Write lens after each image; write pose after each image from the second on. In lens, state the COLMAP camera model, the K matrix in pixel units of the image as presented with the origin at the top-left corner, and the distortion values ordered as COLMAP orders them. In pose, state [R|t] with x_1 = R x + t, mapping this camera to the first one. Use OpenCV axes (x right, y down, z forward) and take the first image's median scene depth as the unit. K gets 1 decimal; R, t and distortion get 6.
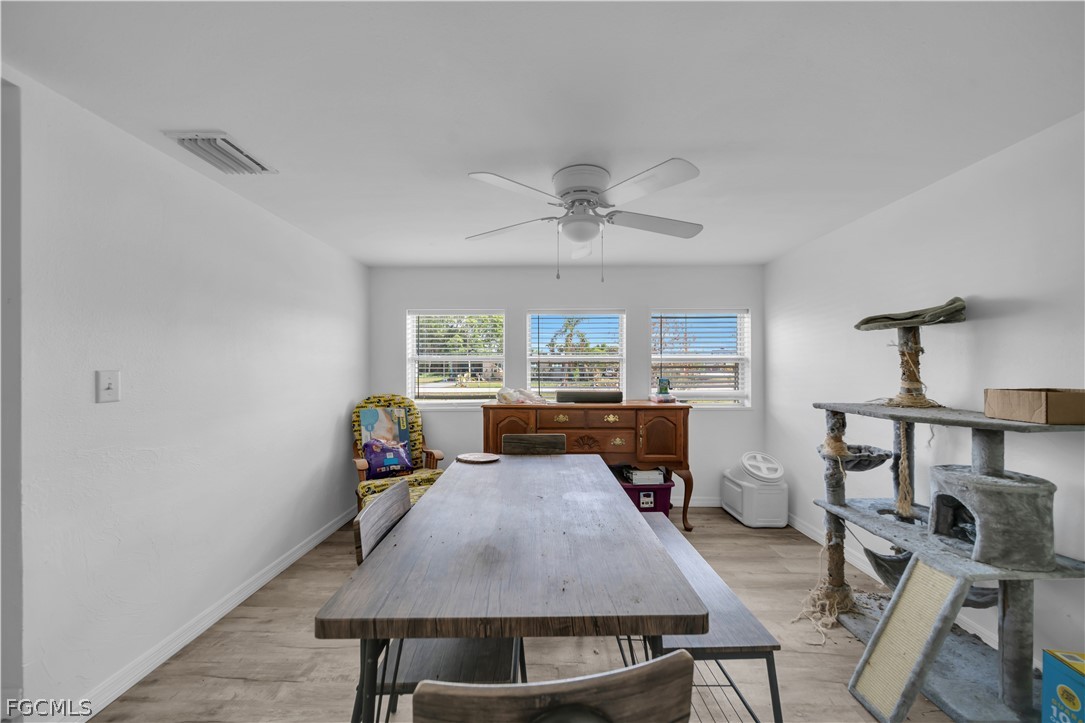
lens RADIAL K [[375.8, 0, 540.3], [0, 375.8, 364.4], [0, 0, 1]] dist [0.001702, 0.000242]
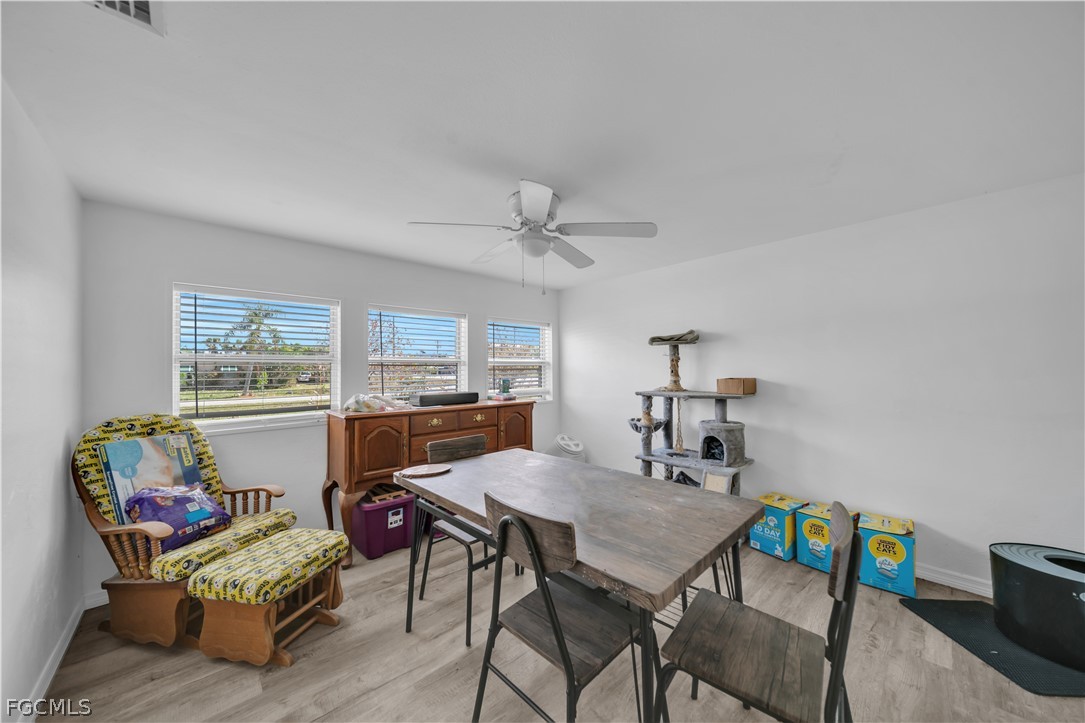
lens RADIAL K [[375.8, 0, 541.5], [0, 375.8, 363.6], [0, 0, 1]] dist [0.001702, 0.000242]
pose [[0.723684, 0.007154, 0.690094, -0.398766], [0.000928, 0.999935, -0.011339, 0.003395], [-0.690130, 0.008846, 0.723631, 0.110361]]
